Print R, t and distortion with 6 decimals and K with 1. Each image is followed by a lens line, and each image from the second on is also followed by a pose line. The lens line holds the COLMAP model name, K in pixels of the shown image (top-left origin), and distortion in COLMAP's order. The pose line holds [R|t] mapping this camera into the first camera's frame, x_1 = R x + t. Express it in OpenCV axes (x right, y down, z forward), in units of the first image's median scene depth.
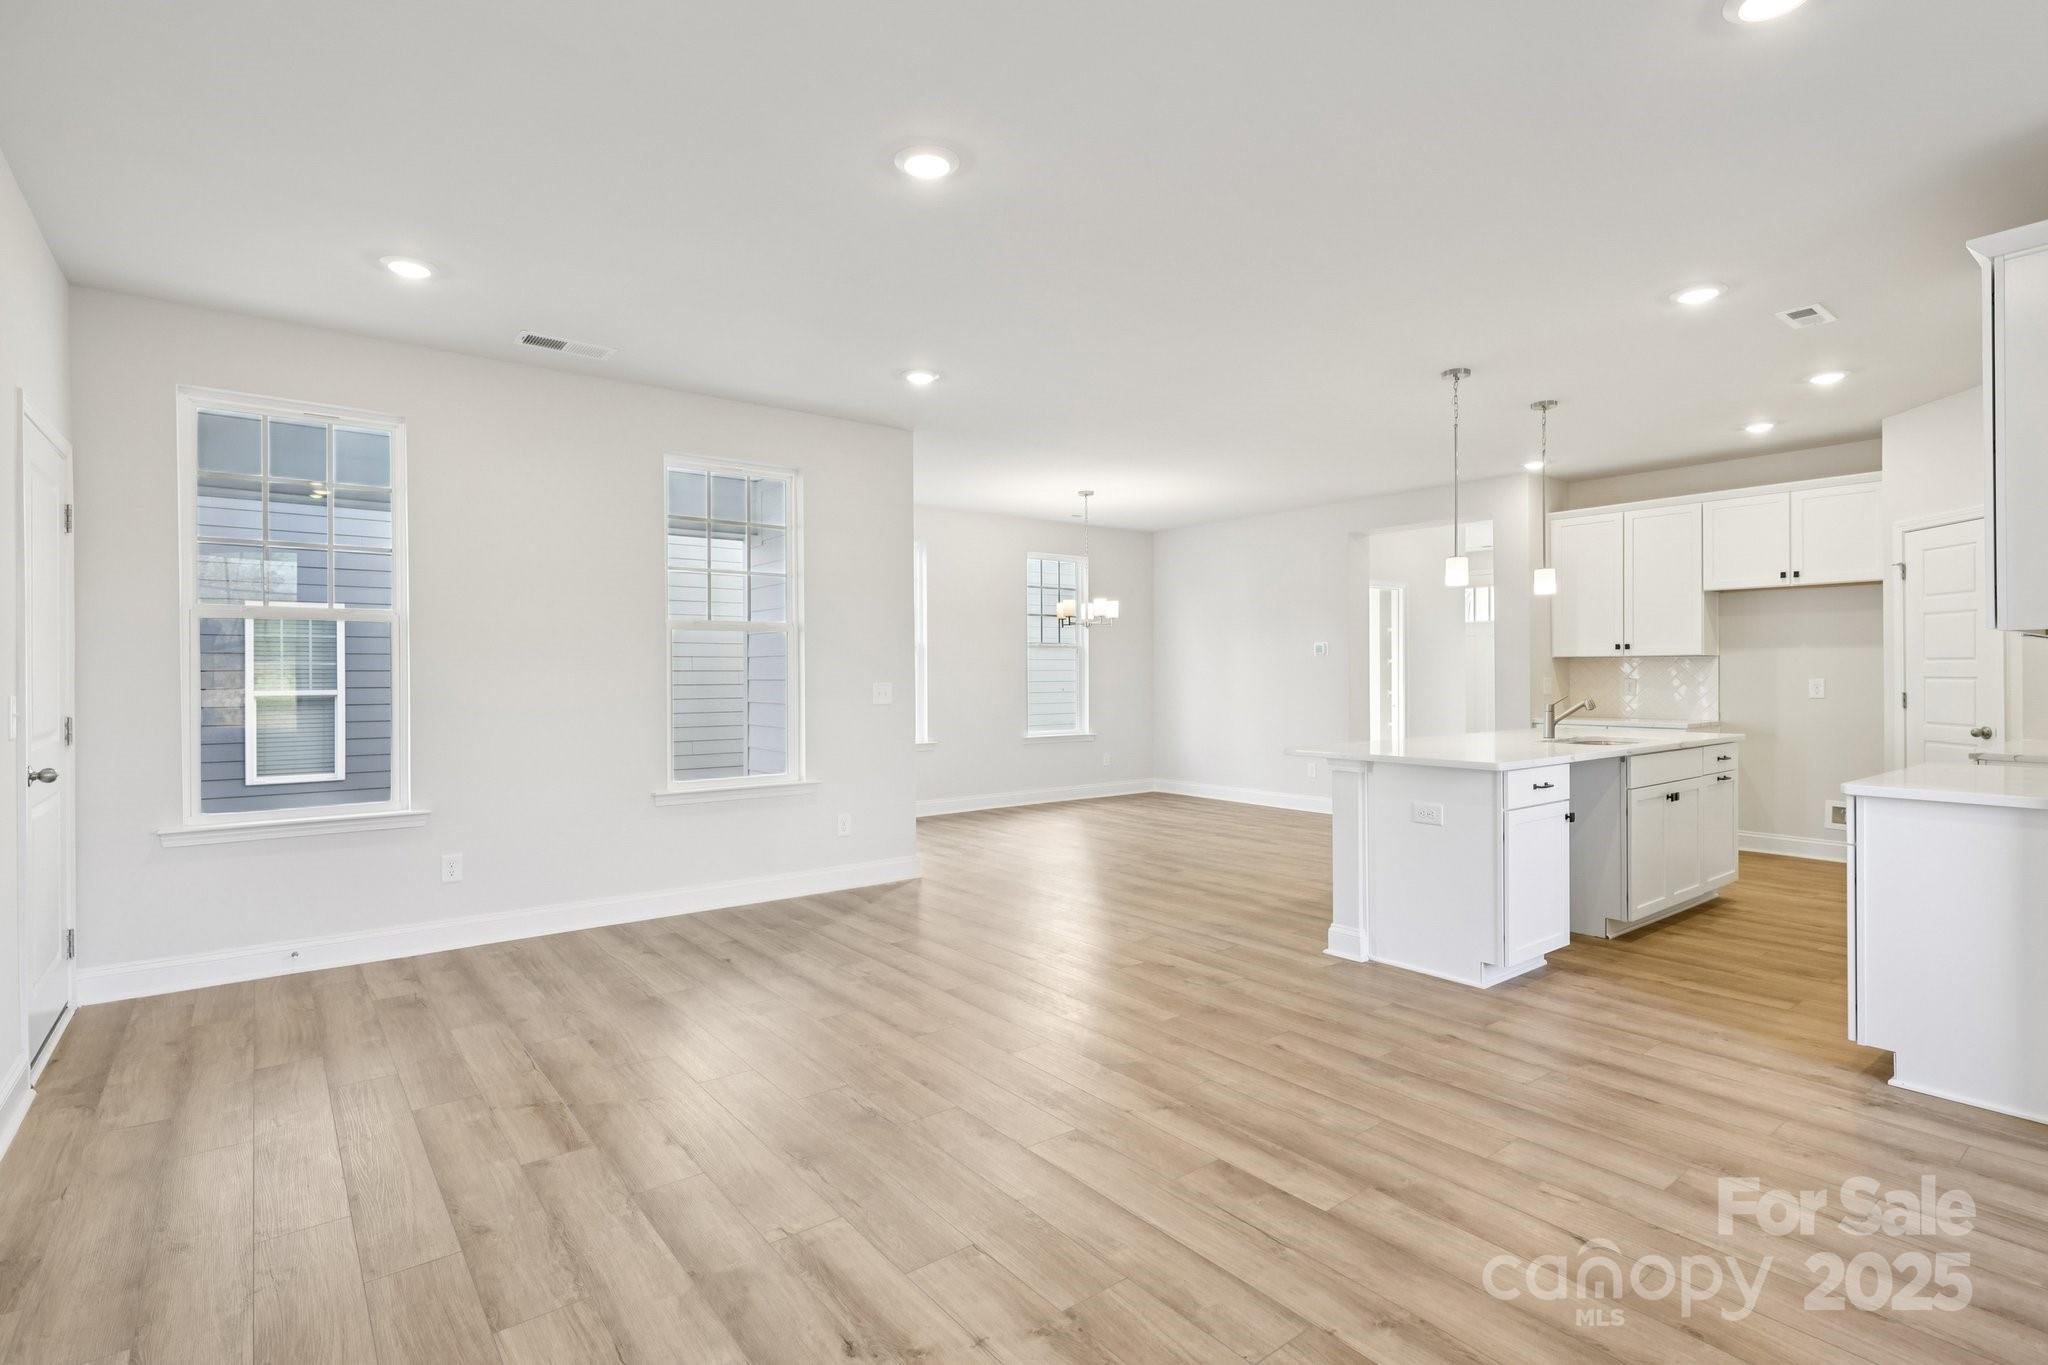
lens RADIAL K [[988.6, 0, 1018.3], [0, 988.6, 673.3], [0, 0, 1]] dist [0.004578, 0.000894]
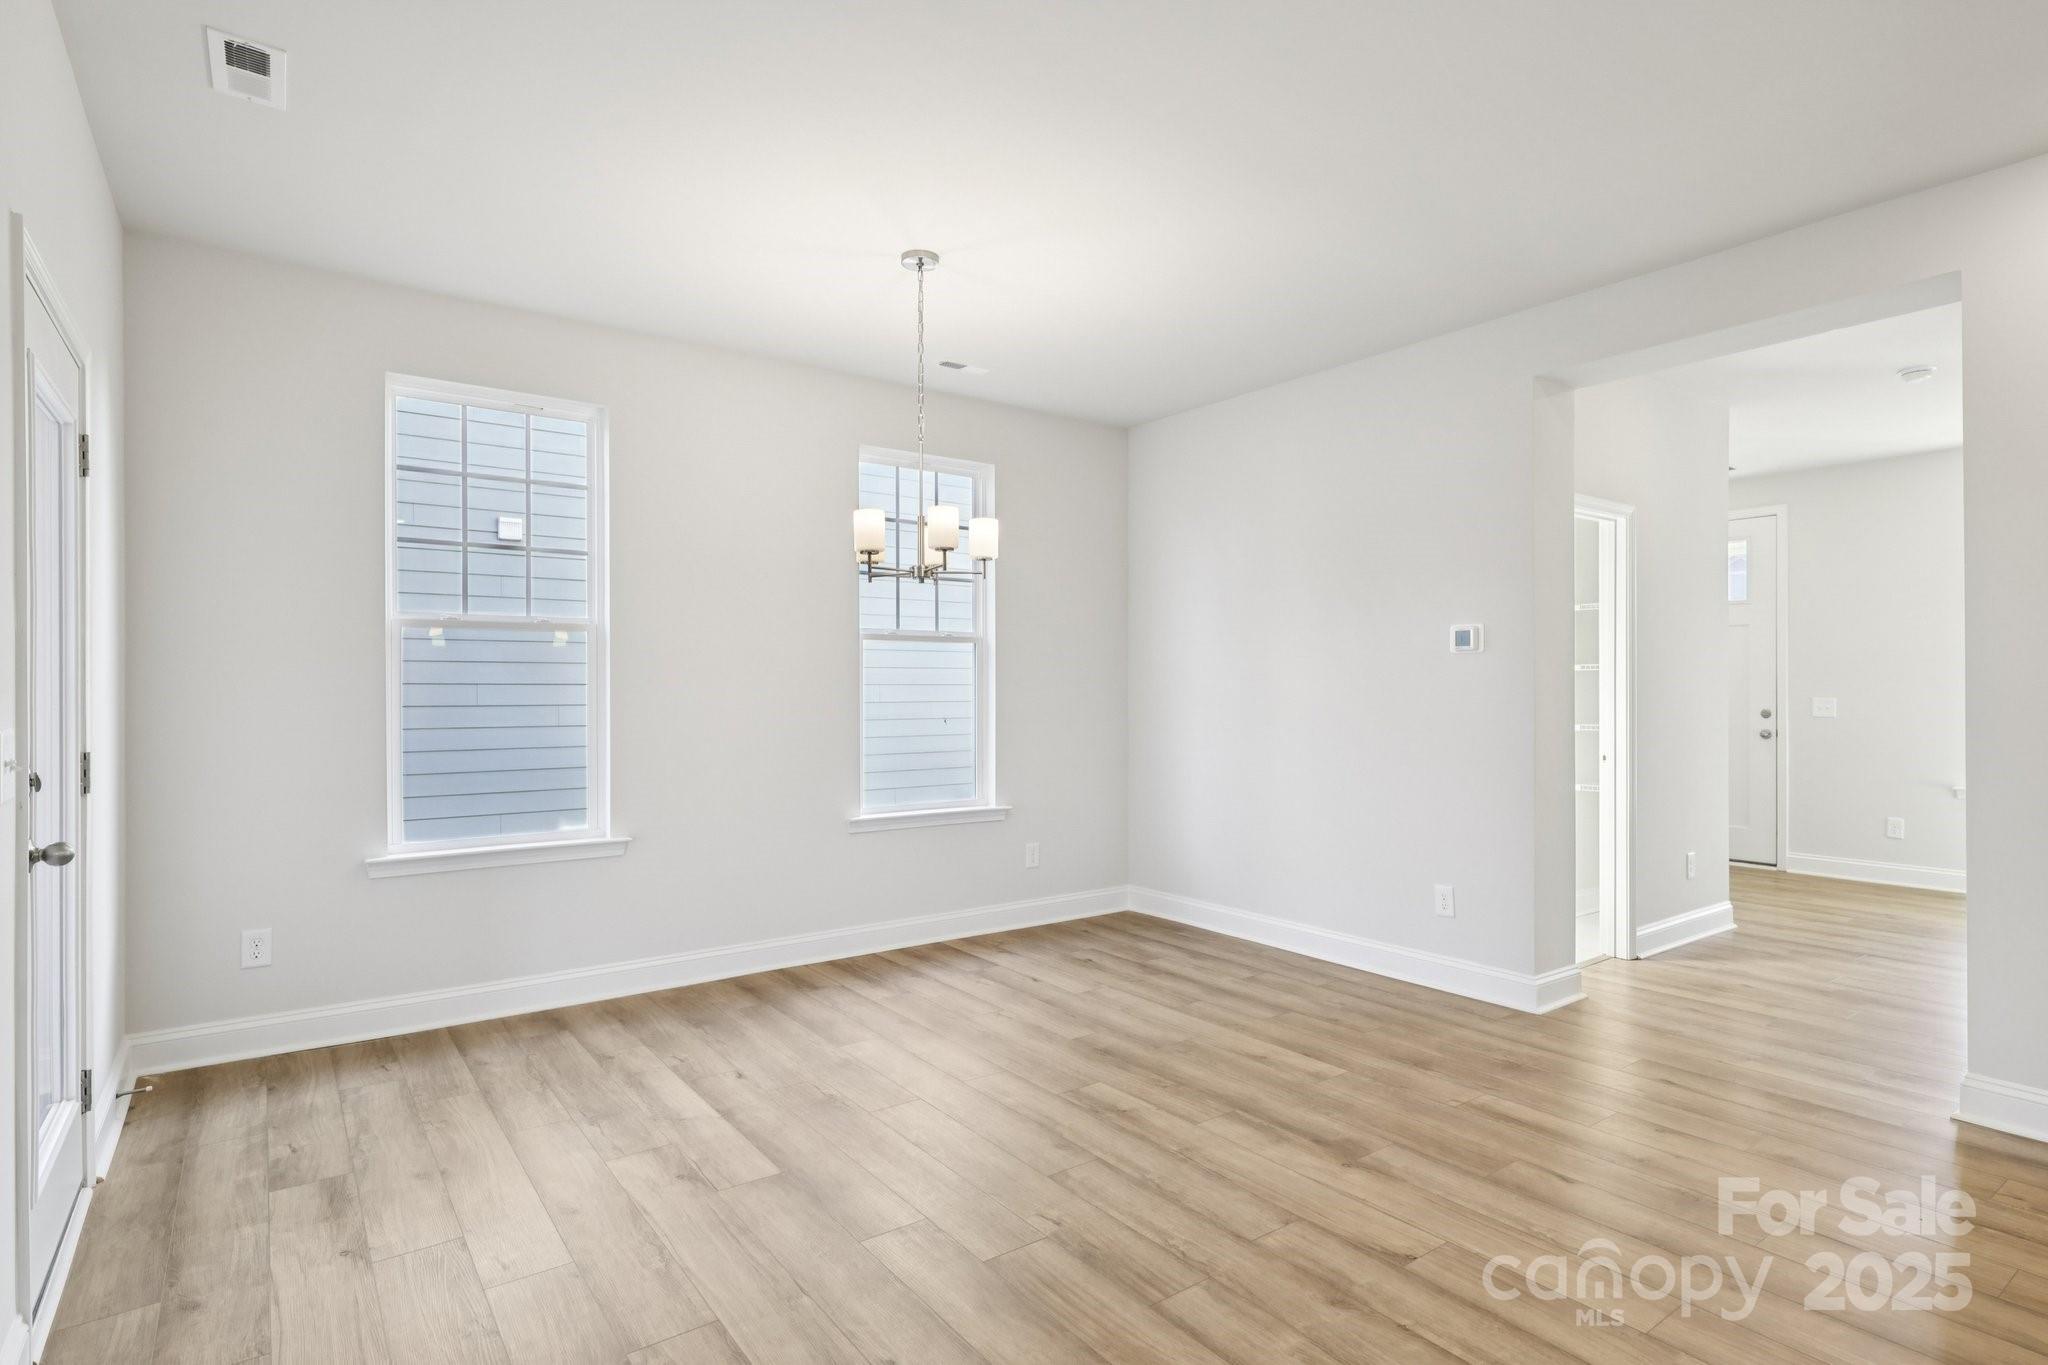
lens RADIAL K [[1048.8, 0, 1032.1], [0, 1048.8, 670.5], [0, 0, 1]] dist [0.001808, 0.000501]
pose [[0.999734, 0.001489, -0.023027, 0.187802], [-0.001870, 0.999862, -0.016532, -0.001949], [0.022999, 0.016571, 0.999598, 0.824306]]
